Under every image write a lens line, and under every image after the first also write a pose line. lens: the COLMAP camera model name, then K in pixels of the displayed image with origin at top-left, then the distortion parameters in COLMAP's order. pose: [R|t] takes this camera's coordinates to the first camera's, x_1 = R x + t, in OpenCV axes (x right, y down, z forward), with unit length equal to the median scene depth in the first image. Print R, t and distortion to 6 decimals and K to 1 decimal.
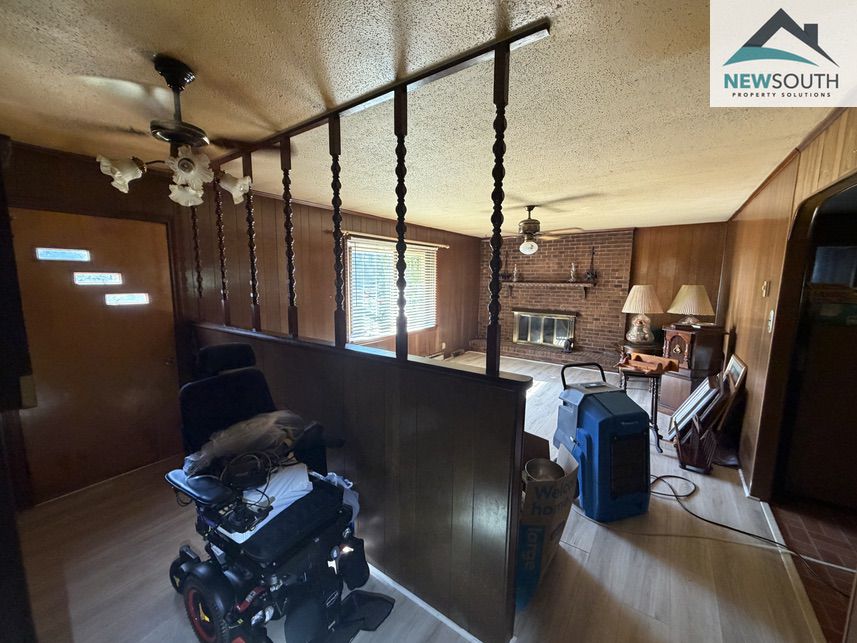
lens RADIAL K [[341.0, 0, 428.3], [0, 341.0, 321.0], [0, 0, 1]] dist [0.000663, 0.000244]
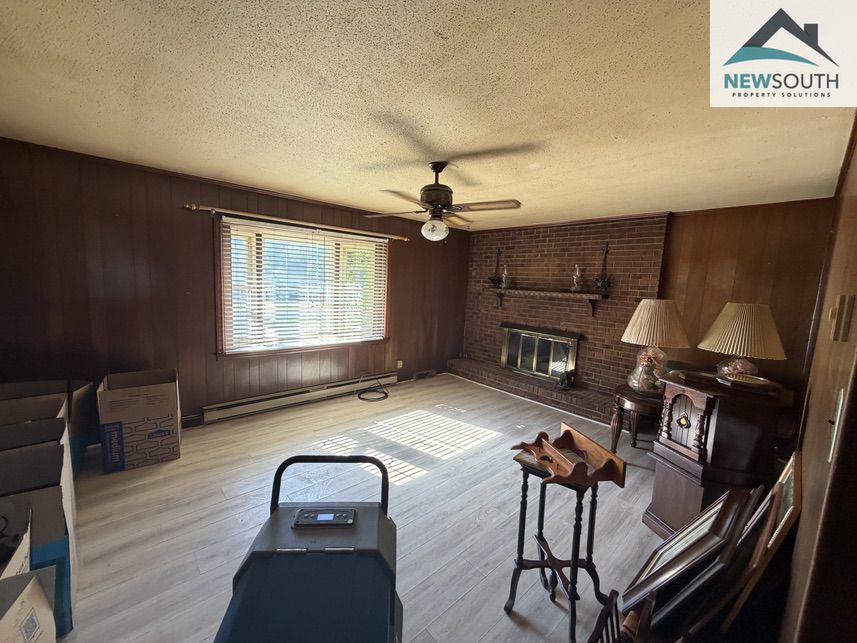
lens RADIAL K [[341.0, 0, 428.6], [0, 341.0, 322.4], [0, 0, 1]] dist [0.000663, 0.000244]
pose [[0.976903, 0.066441, -0.203093, 0.281973], [-0.069144, 0.997587, -0.006238, -0.025571], [0.202188, 0.020136, 0.979140, 0.251484]]
